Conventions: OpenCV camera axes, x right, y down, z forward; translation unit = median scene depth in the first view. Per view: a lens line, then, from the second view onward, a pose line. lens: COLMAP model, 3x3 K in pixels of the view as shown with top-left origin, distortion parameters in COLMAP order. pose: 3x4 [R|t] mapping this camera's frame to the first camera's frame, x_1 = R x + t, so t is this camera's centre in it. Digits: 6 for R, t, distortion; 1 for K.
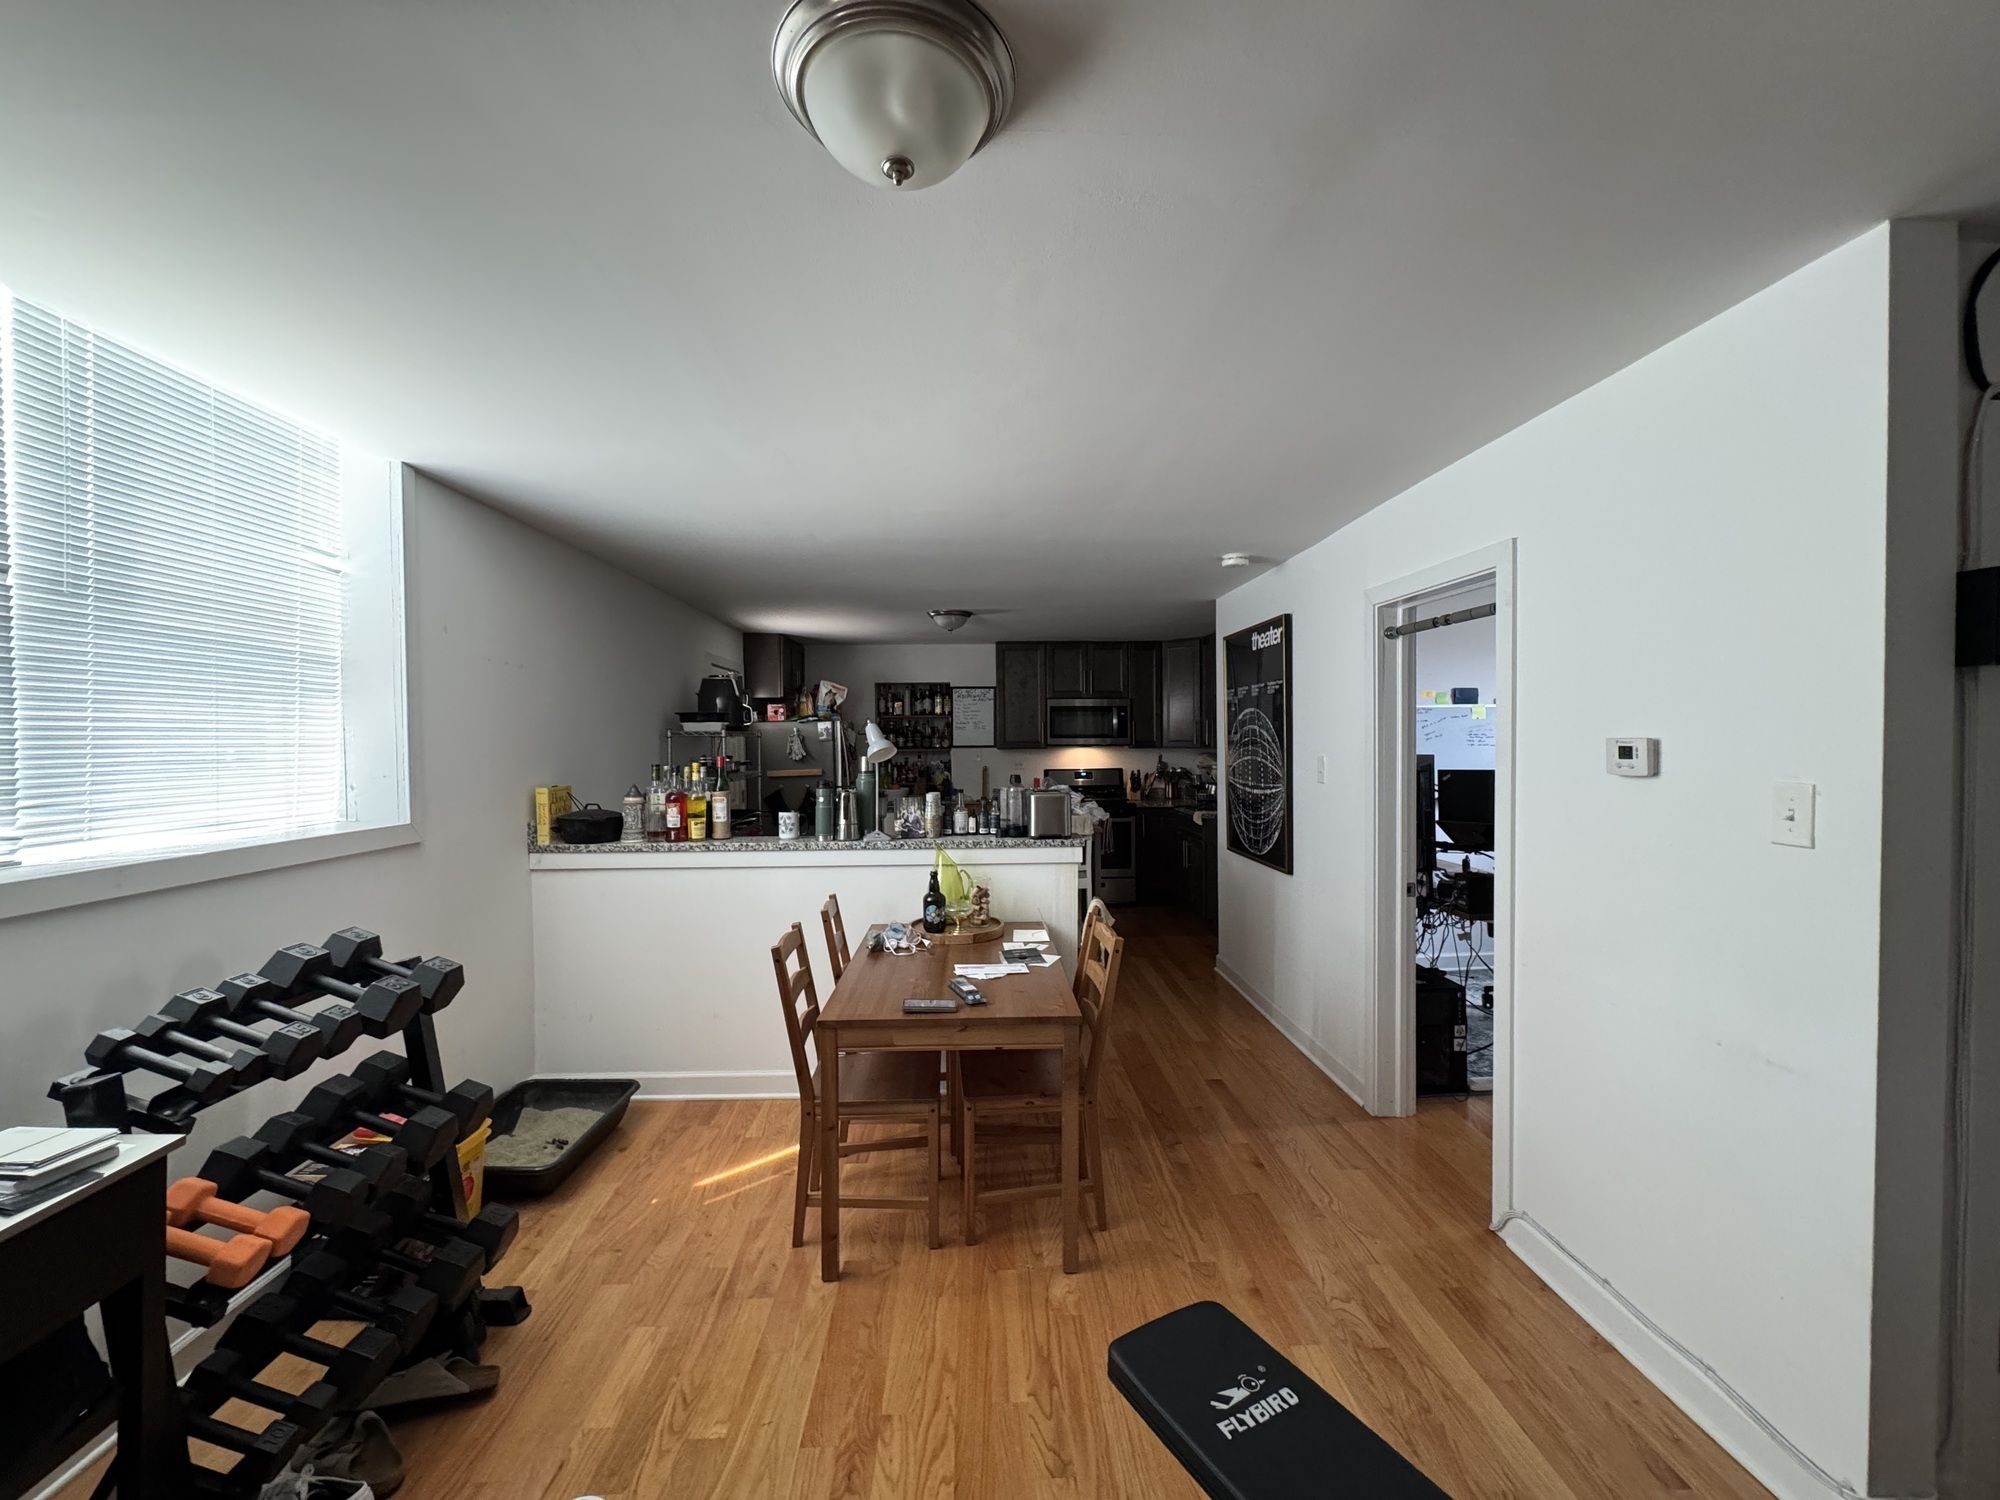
lens RADIAL K [[802.0, 0, 1001.1], [0, 802.0, 751.0], [0, 0, 1]] dist [-0.000192, 0.000062]
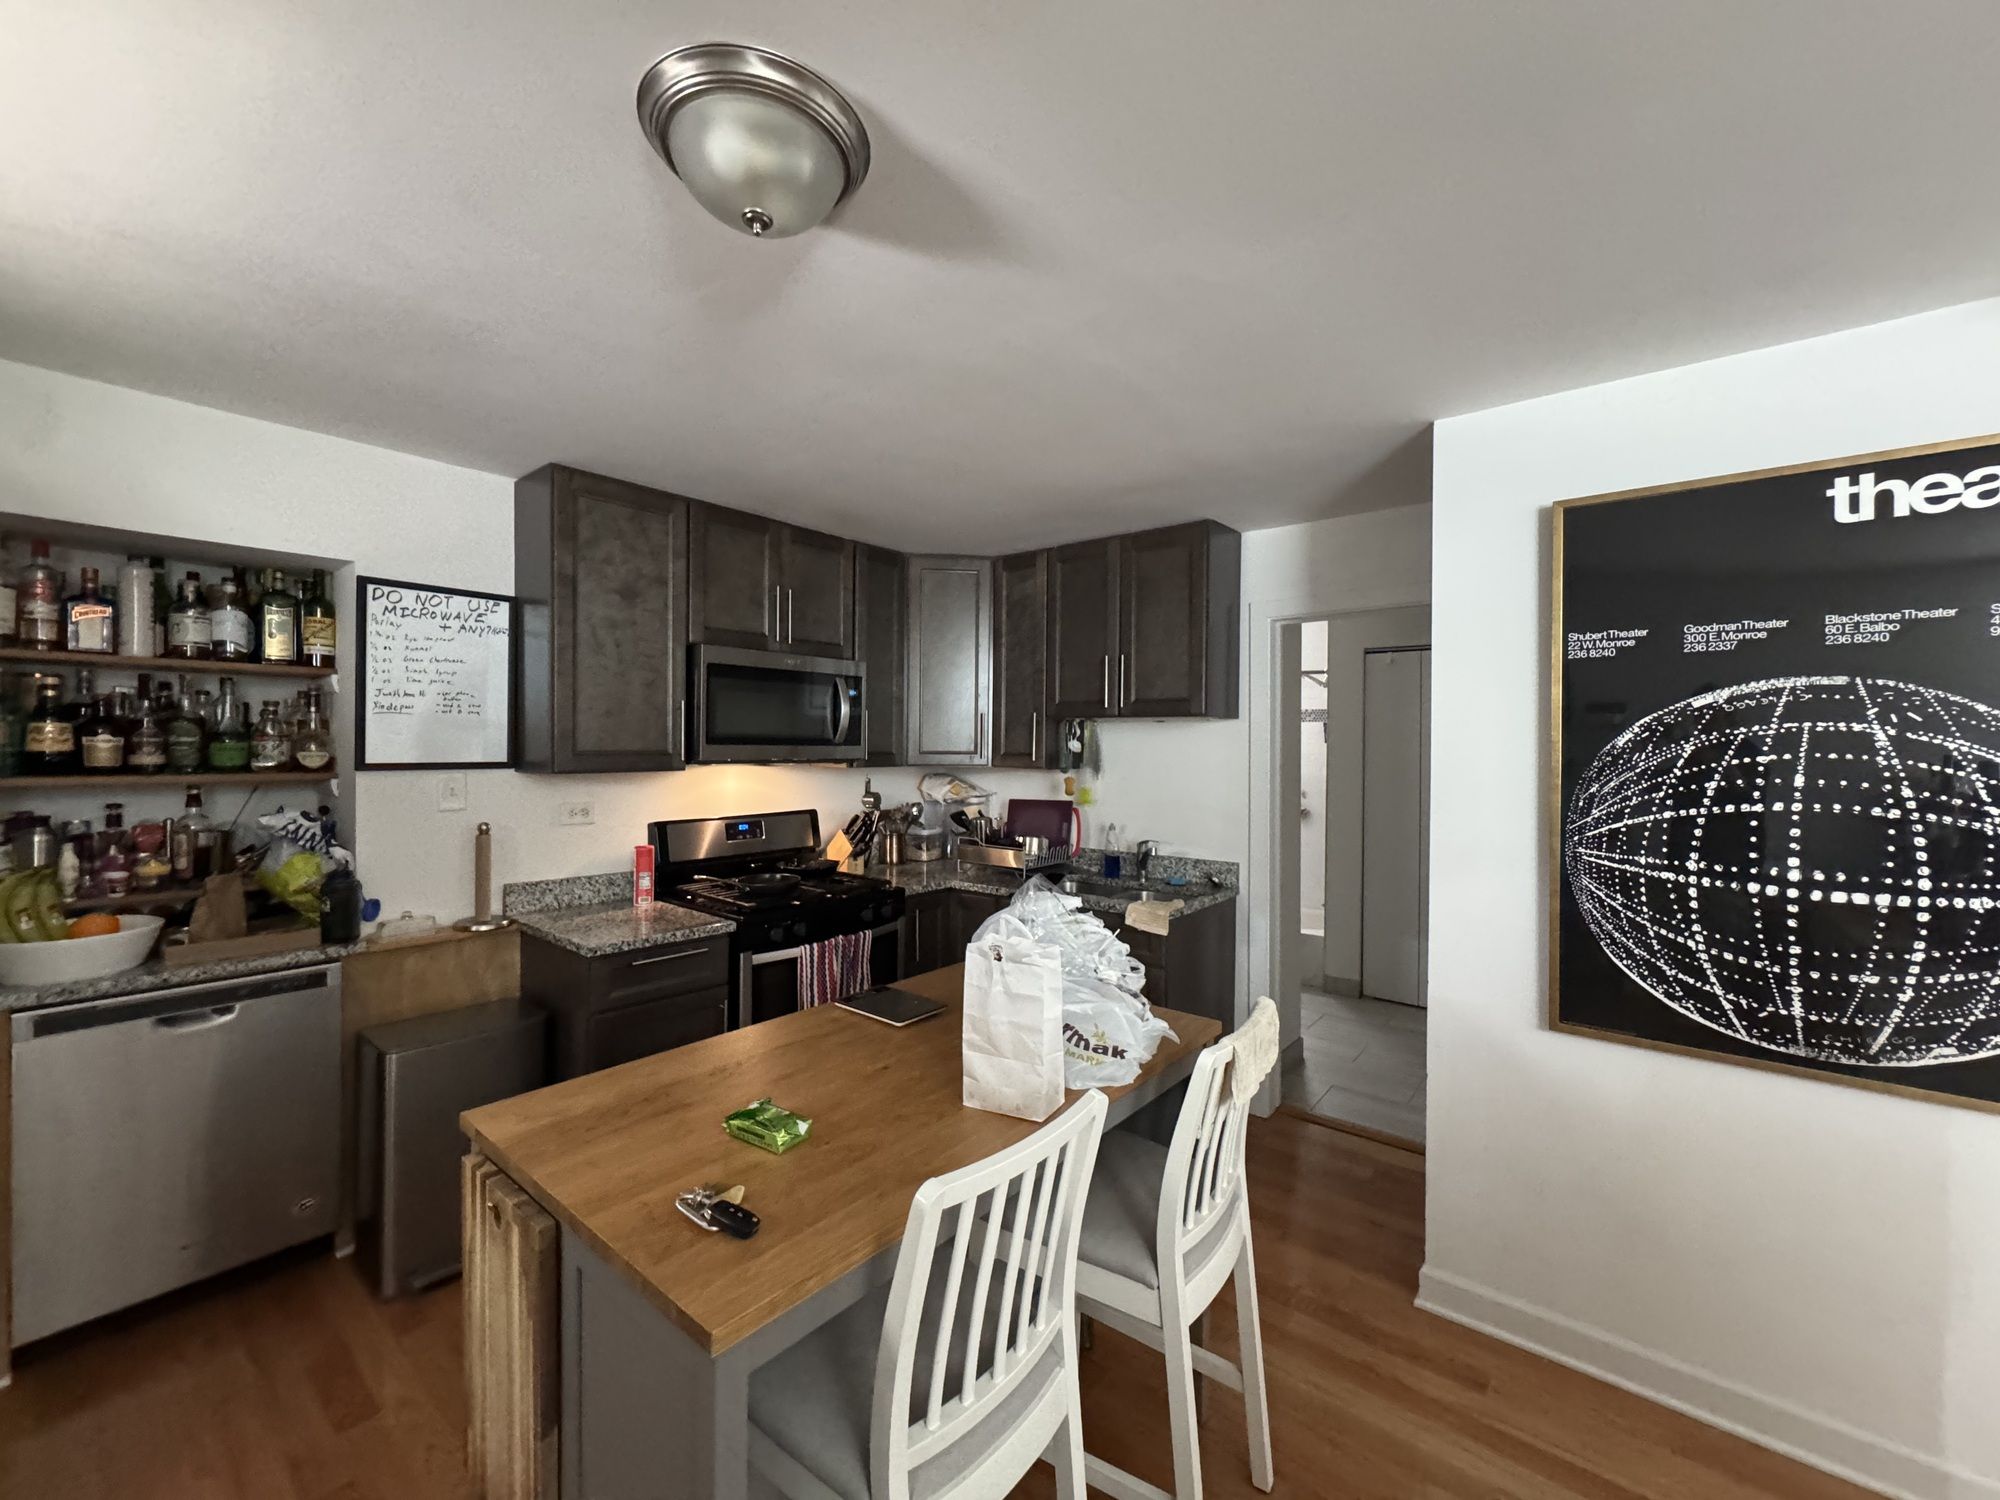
lens RADIAL K [[802.0, 0, 993.5], [0, 802.0, 749.1], [0, 0, 1]] dist [-0.000192, 0.000062]
pose [[0.662332, 0.008147, 0.749166, -0.129625], [0.001715, 0.999922, -0.012390, -0.007724], [-0.749209, 0.009491, 0.662266, 0.592436]]
